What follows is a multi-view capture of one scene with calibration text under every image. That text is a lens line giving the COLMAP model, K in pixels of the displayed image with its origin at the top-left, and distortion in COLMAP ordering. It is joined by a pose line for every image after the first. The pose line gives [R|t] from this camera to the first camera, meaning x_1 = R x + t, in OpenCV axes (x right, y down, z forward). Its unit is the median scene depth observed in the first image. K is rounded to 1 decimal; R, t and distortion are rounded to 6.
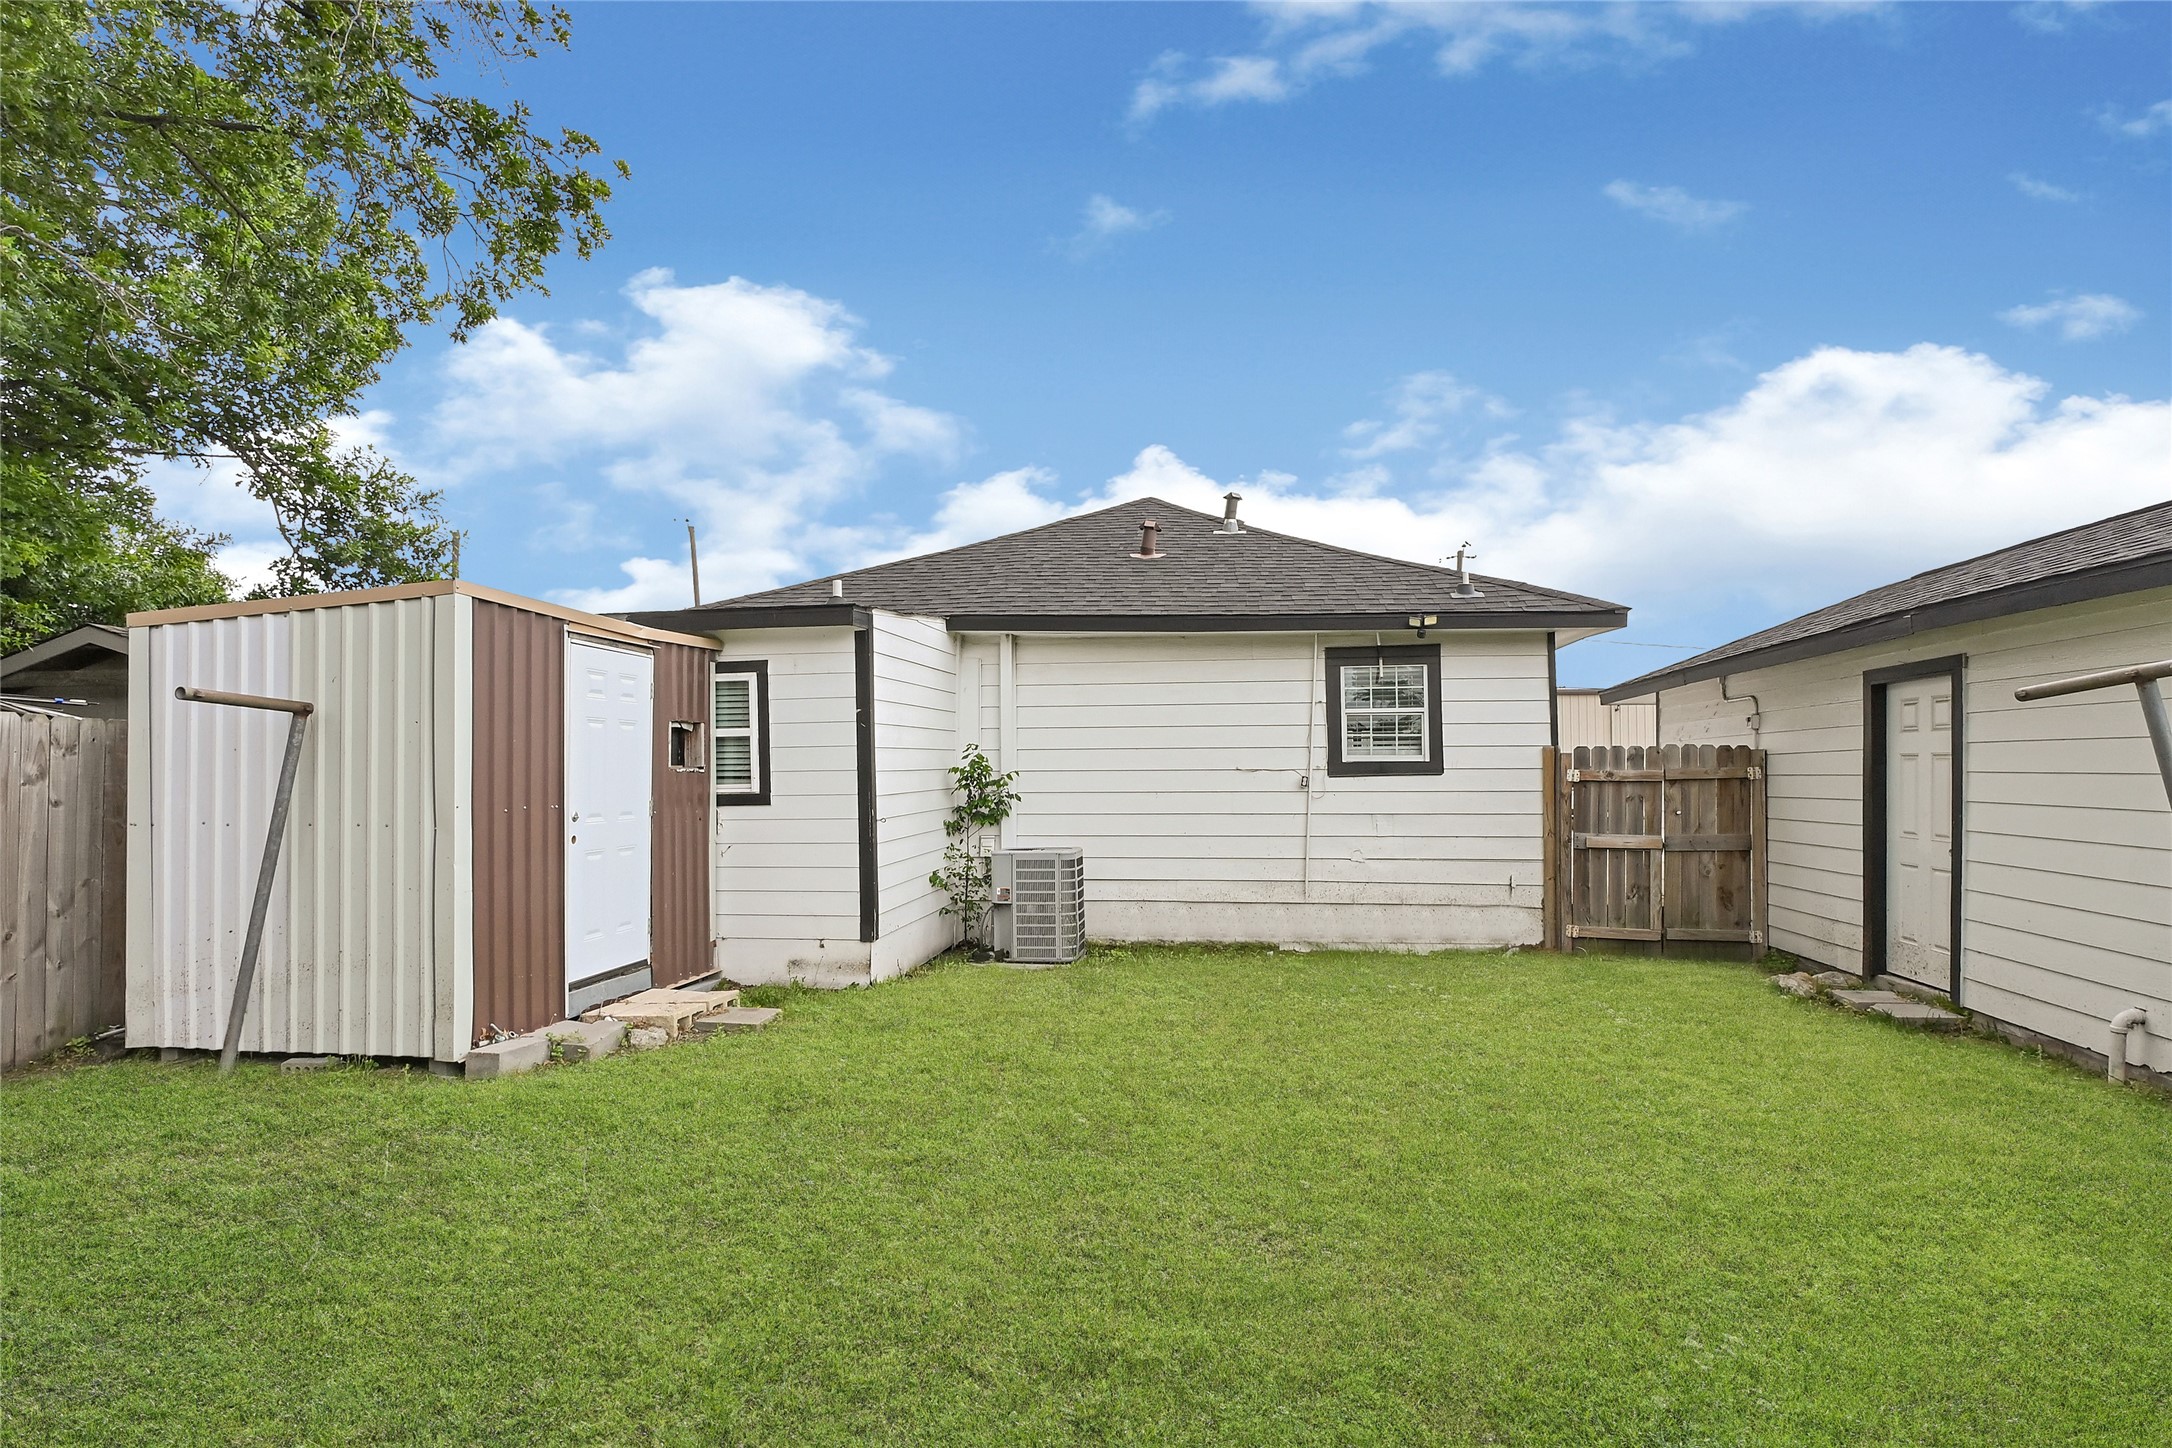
lens RADIAL K [[1148.9, 0, 1091.2], [0, 1148.9, 727.4], [0, 0, 1]] dist [-0.007912, -0.001184]
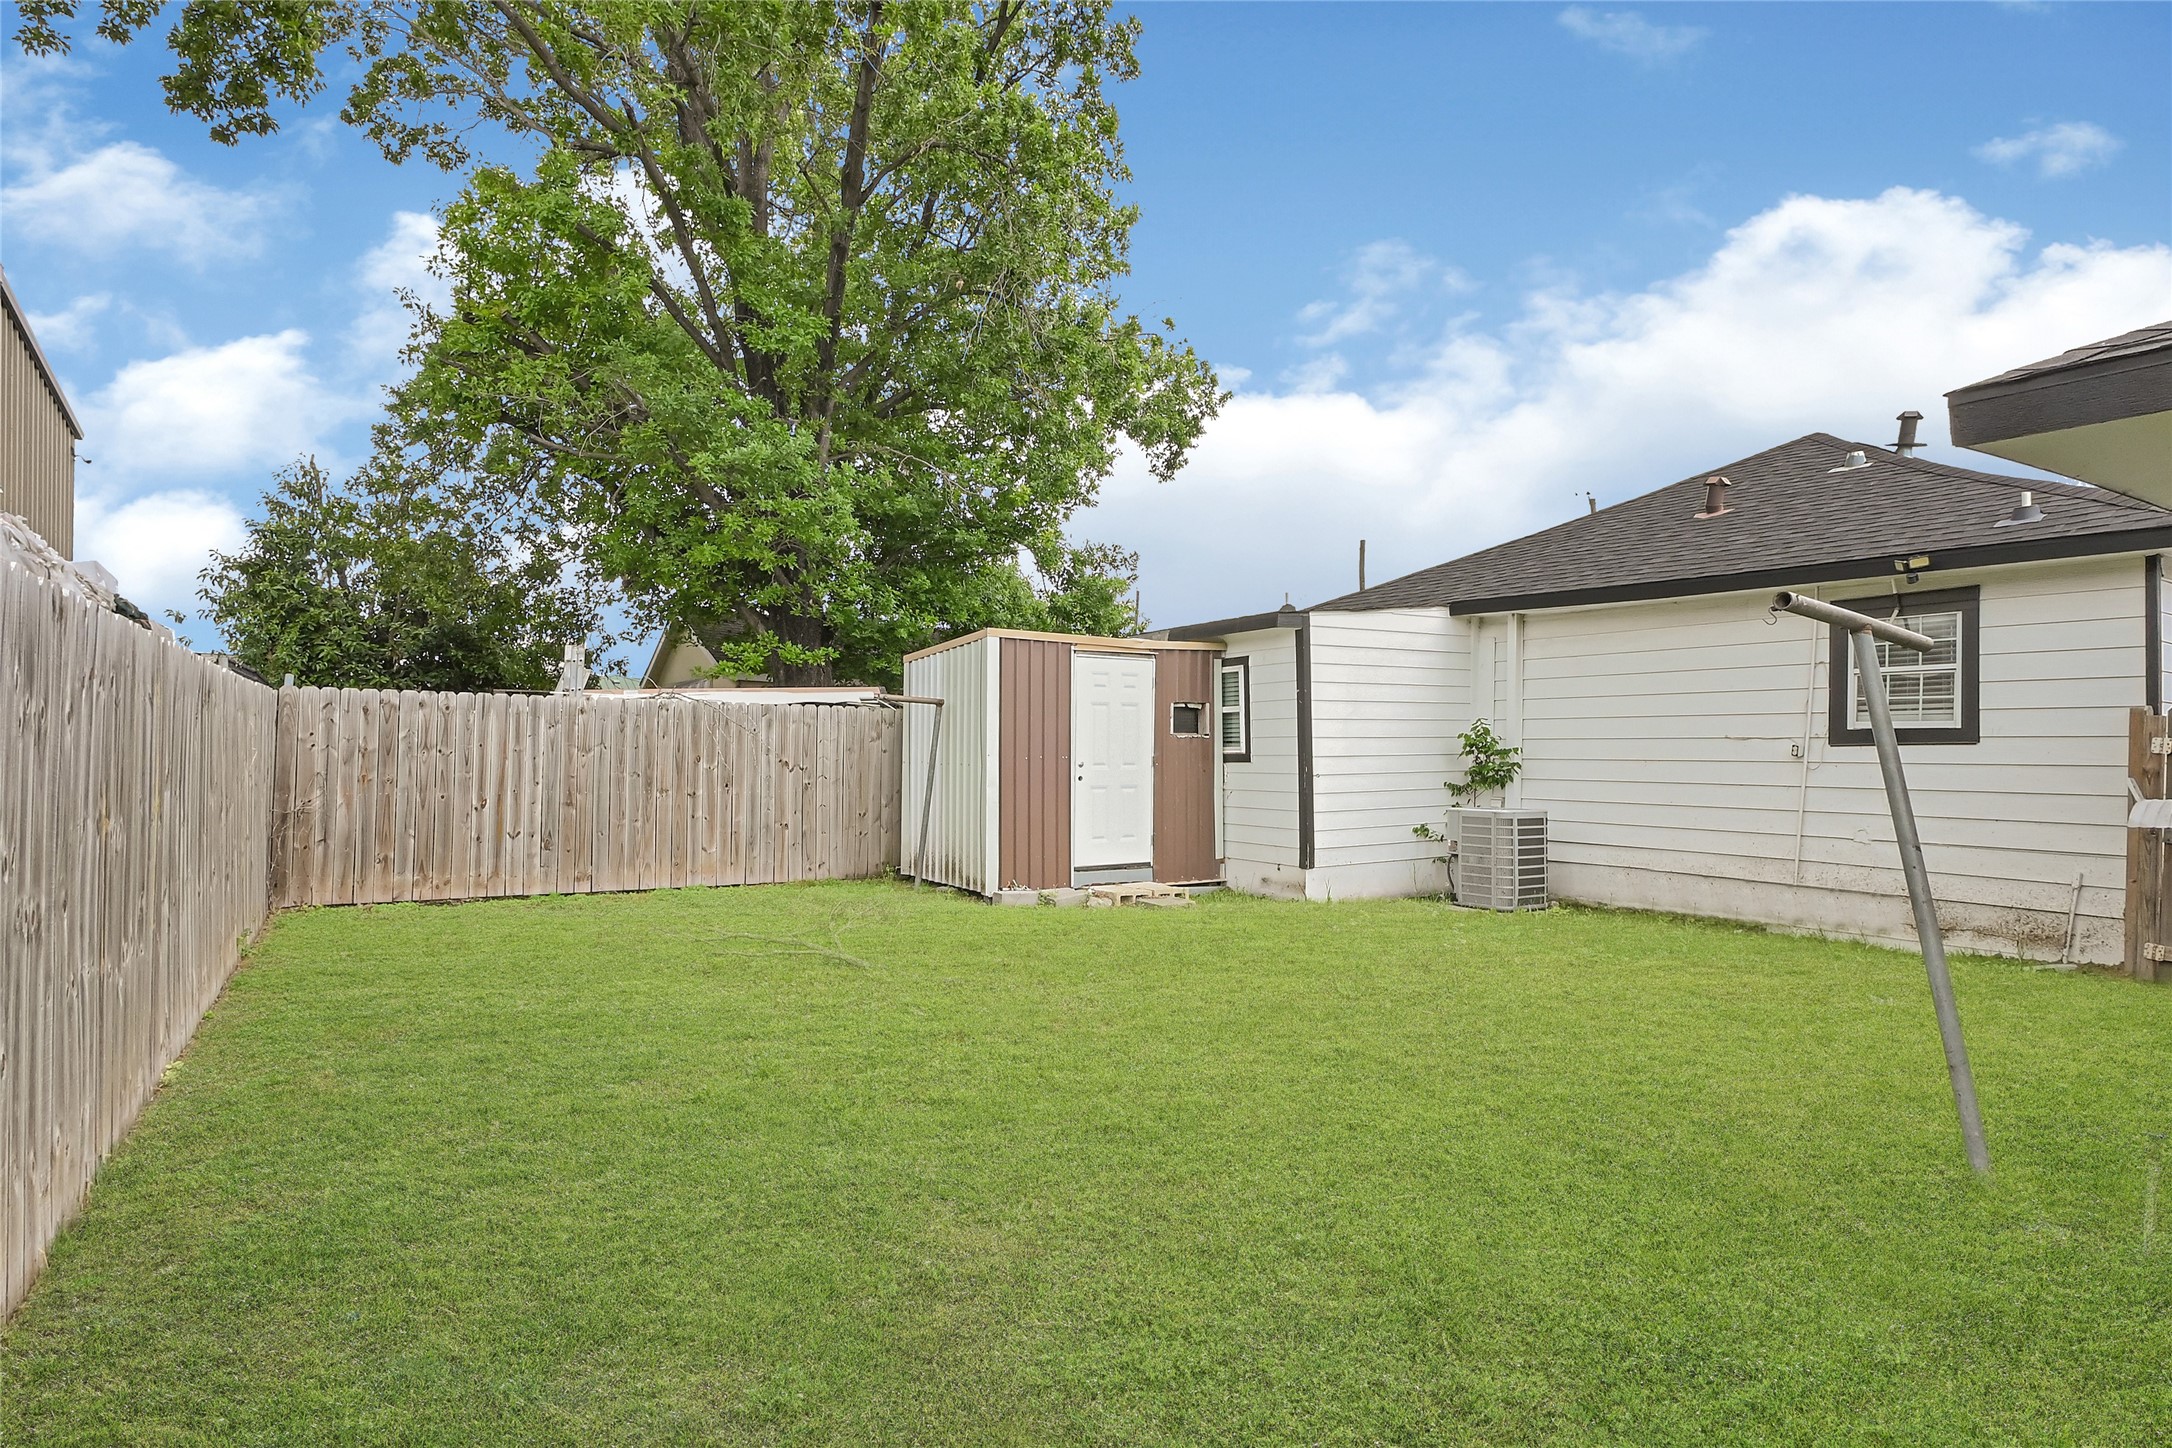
lens RADIAL K [[1148.9, 0, 1084.6], [0, 1148.9, 728.6], [0, 0, 1]] dist [-0.007912, -0.001184]
pose [[0.630621, -0.006240, -0.776065, 1.048760], [0.021004, 0.999739, 0.009030, 0.018471], [0.775806, -0.021995, 0.630588, -0.013837]]
